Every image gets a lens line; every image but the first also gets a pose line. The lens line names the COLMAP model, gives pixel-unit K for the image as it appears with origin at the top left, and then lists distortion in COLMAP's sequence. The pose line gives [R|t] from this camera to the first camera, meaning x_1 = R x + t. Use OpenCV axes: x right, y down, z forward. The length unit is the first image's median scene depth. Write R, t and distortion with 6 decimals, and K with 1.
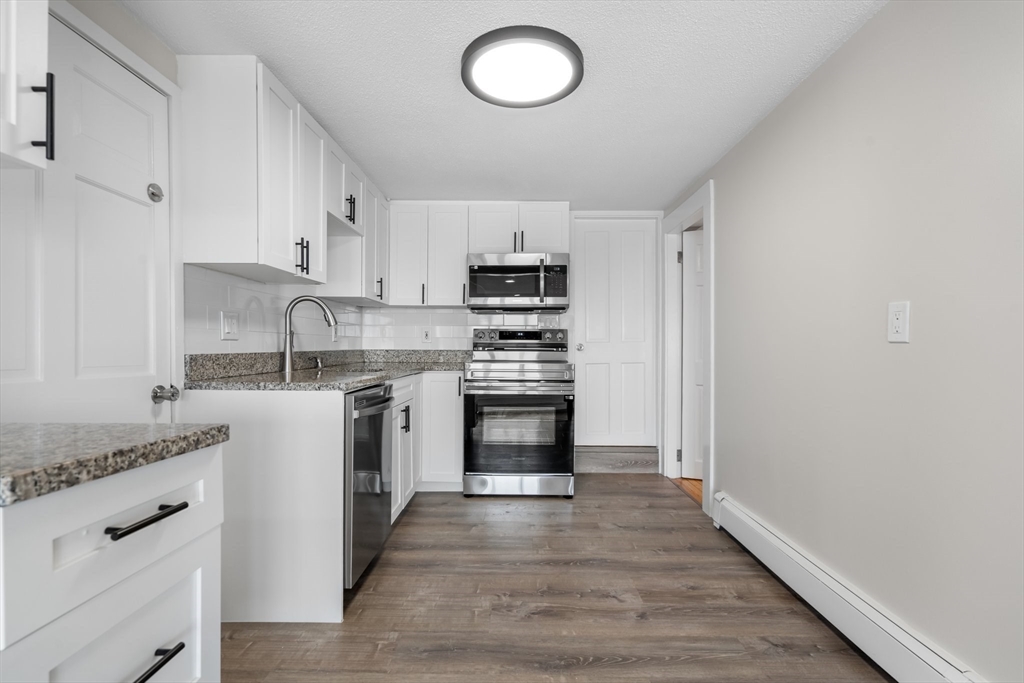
lens RADIAL K [[478.4, 0, 517.0], [0, 478.4, 346.2], [0, 0, 1]] dist [-0.003741, 0.001918]
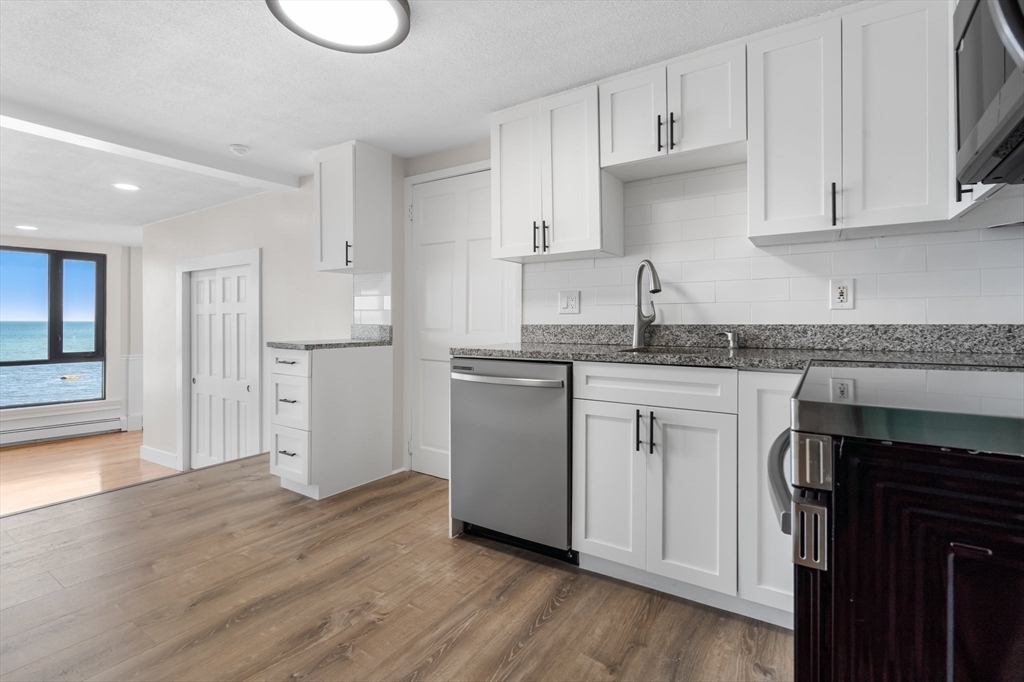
lens RADIAL K [[478.4, 0, 513.5], [0, 478.4, 320.8], [0, 0, 1]] dist [-0.003741, 0.001918]
pose [[-0.535365, -0.003167, -0.844615, 0.552137], [-0.001115, 0.999995, -0.003043, 0.009744], [0.844620, -0.000687, -0.535366, 1.651649]]
